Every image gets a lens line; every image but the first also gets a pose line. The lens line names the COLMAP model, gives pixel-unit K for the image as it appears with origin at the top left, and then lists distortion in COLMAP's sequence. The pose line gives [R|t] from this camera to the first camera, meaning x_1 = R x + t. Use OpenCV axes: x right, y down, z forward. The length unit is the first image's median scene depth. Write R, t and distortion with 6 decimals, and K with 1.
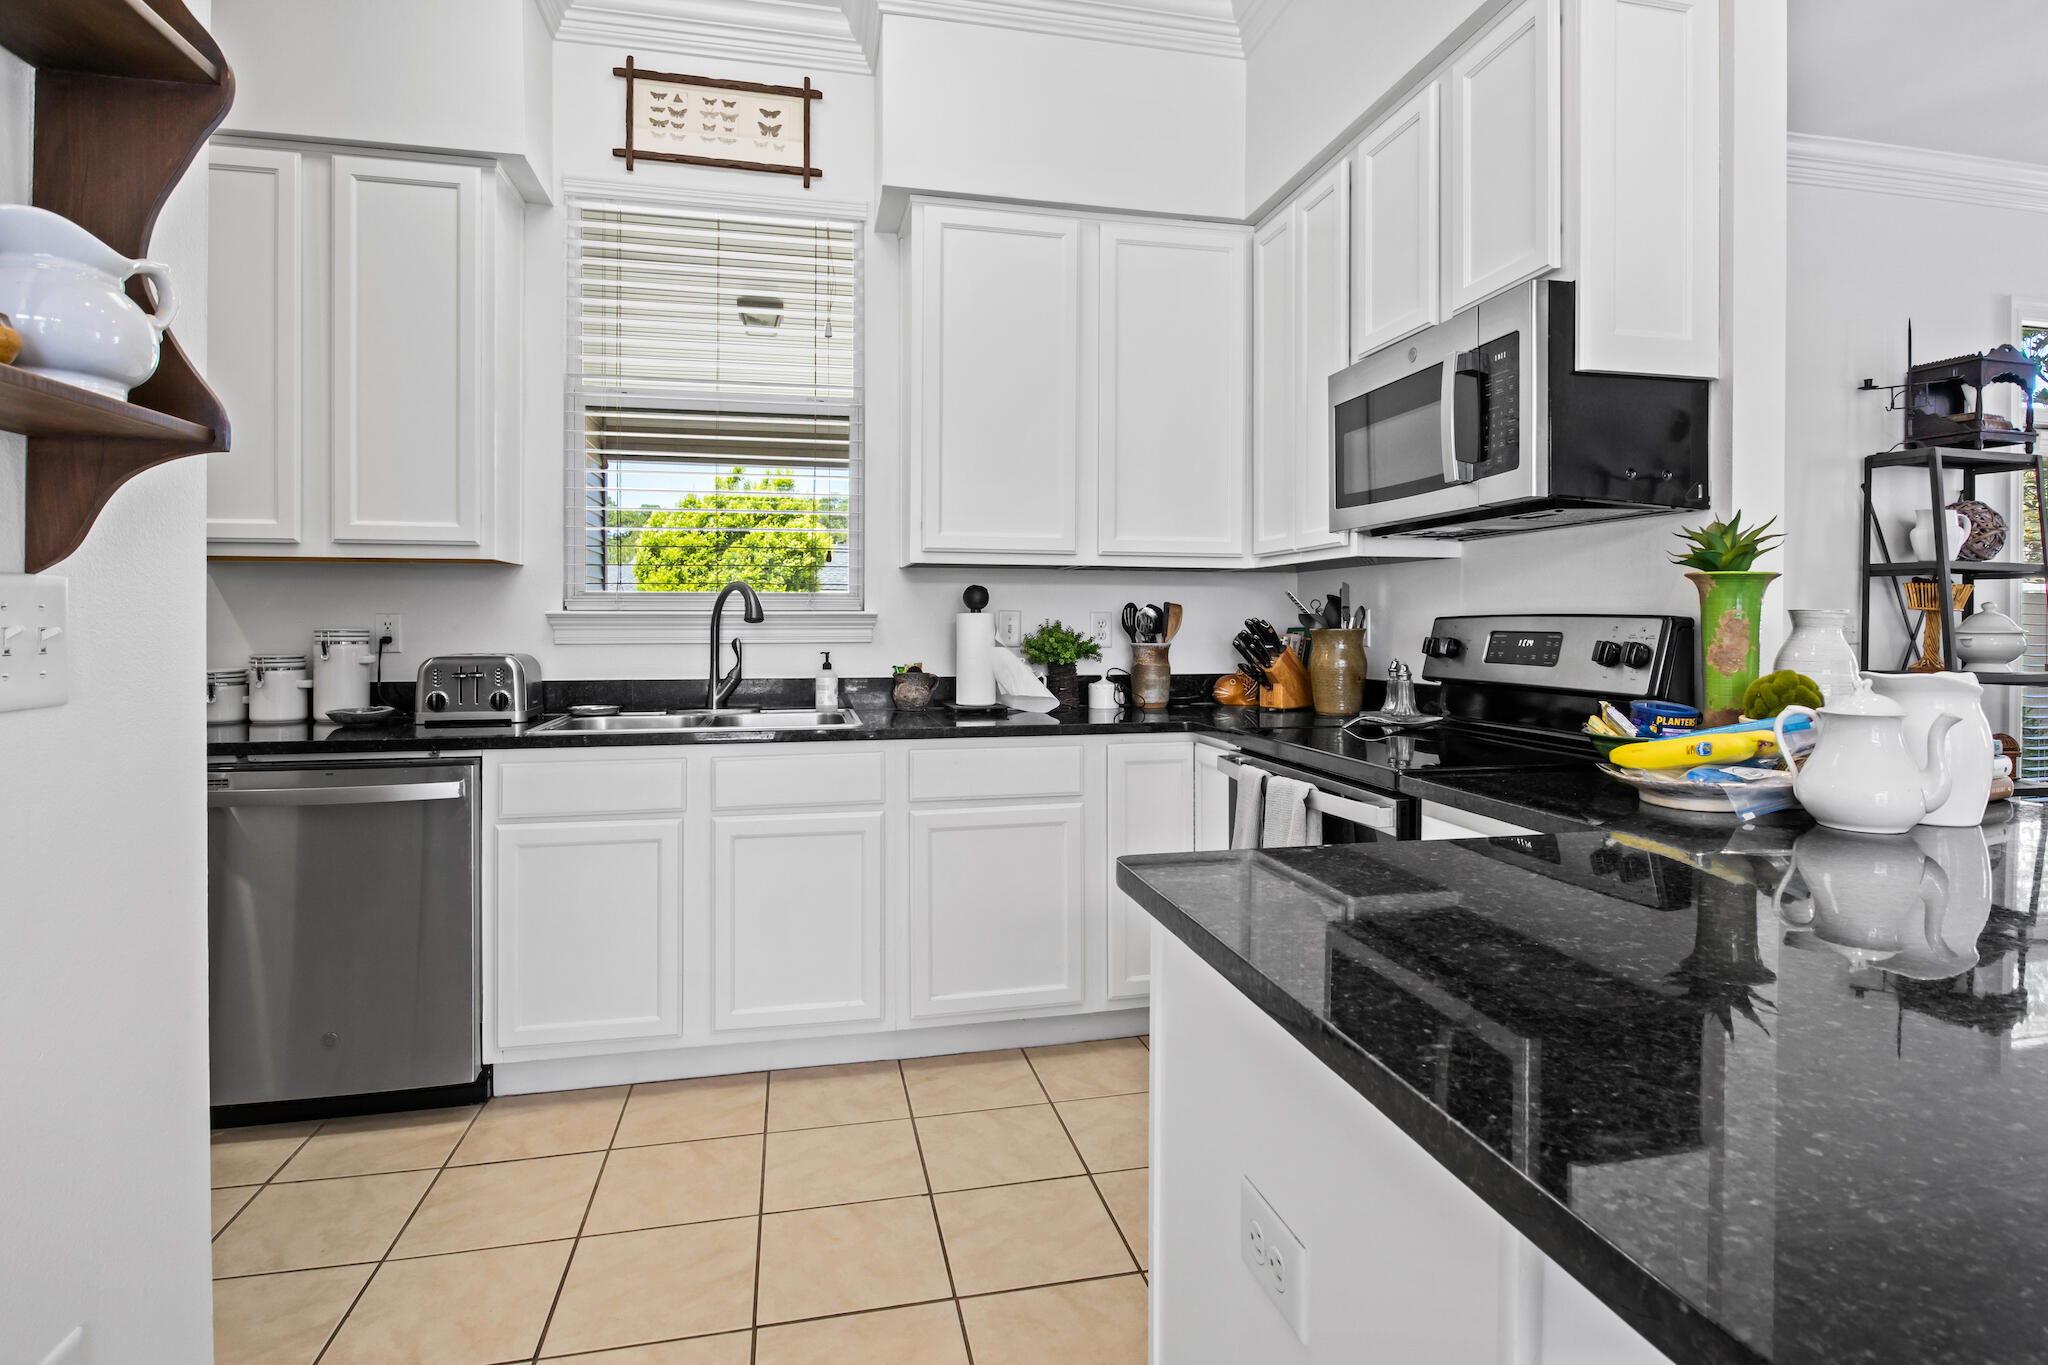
lens RADIAL K [[1041.0, 0, 1036.7], [0, 1041.0, 617.4], [0, 0, 1]] dist [-0.000608, -0.000201]
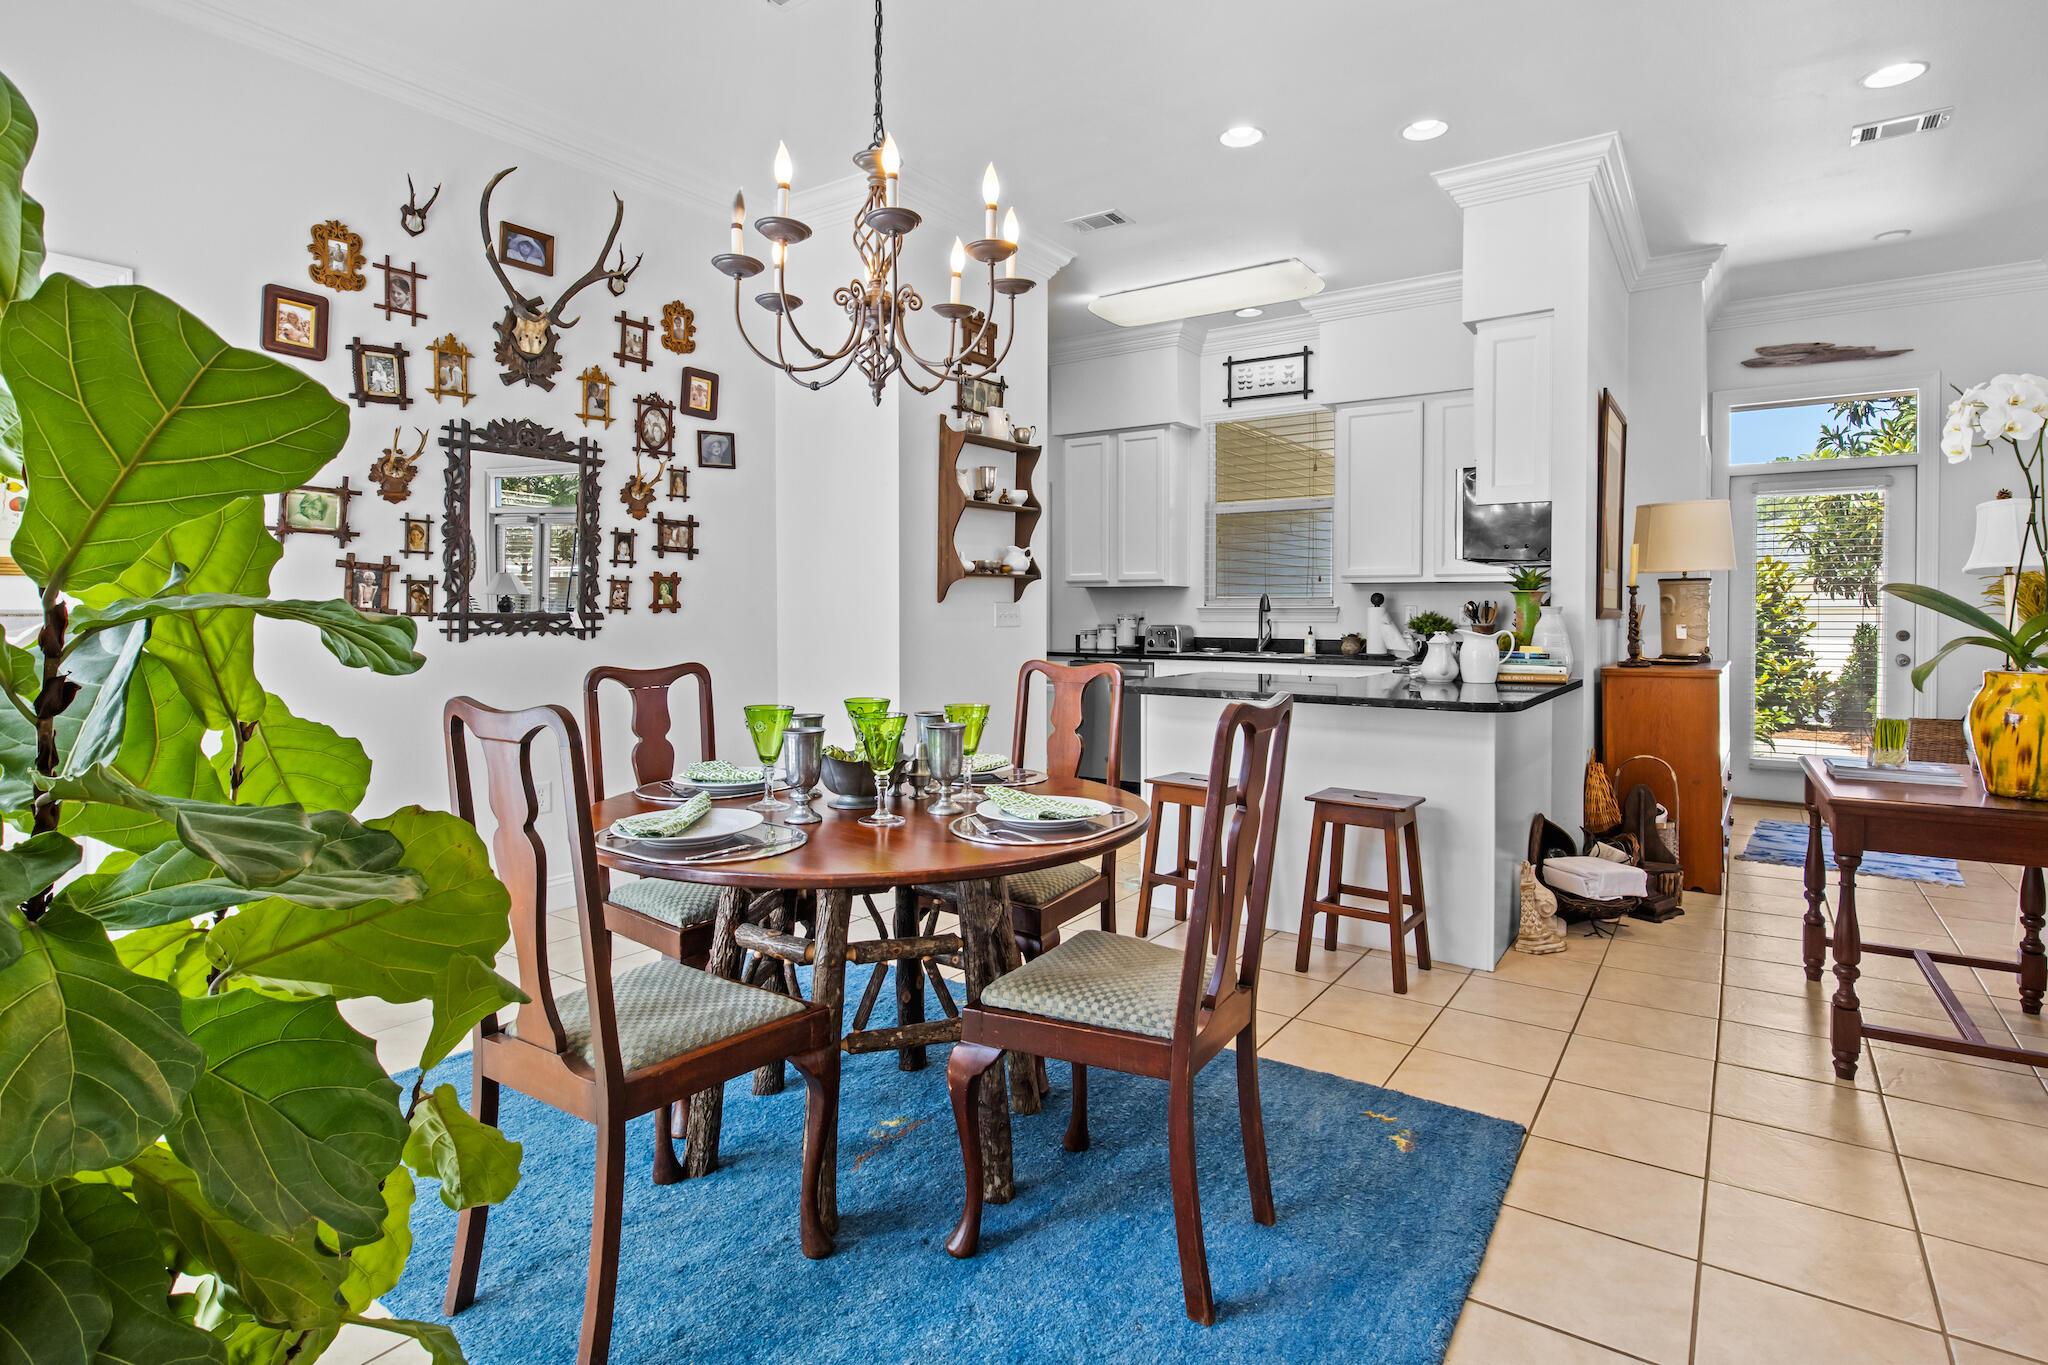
lens RADIAL K [[1041.0, 0, 1035.4], [0, 1041.0, 617.3], [0, 0, 1]] dist [-0.000608, -0.000201]
pose [[0.681737, 0.004644, -0.731583, 1.002729], [0.000626, 0.999976, 0.006931, 0.001030], [0.731597, -0.005183, 0.681718, -0.859454]]
